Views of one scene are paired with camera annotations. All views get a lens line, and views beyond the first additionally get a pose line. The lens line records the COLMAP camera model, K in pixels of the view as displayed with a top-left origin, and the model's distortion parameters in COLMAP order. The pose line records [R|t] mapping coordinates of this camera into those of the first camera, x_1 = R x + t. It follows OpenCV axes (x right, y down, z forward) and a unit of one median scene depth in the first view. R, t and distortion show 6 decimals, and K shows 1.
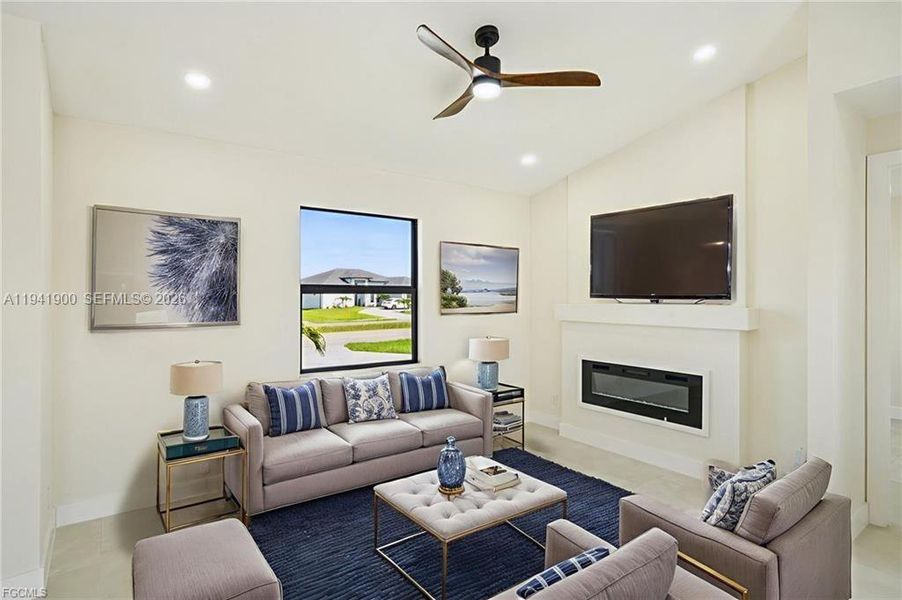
lens RADIAL K [[472.0, 0, 451.0], [0, 472.0, 300.0], [0, 0, 1]] dist [0.001414, 0.000248]
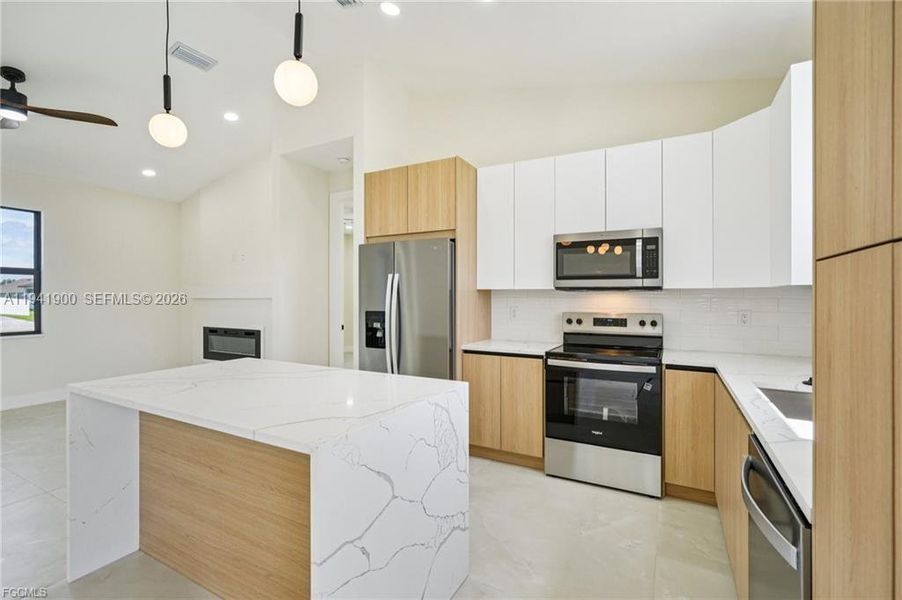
lens RADIAL K [[408.4, 0, 451.0], [0, 408.4, 300.0], [0, 0, 1]] dist [-0.011998, 0.000374]
pose [[0.904794, -0.001319, 0.425847, 0.454471], [0.004618, 0.999967, -0.006714, 0.065379], [-0.425824, 0.008041, 0.904770, -0.371263]]
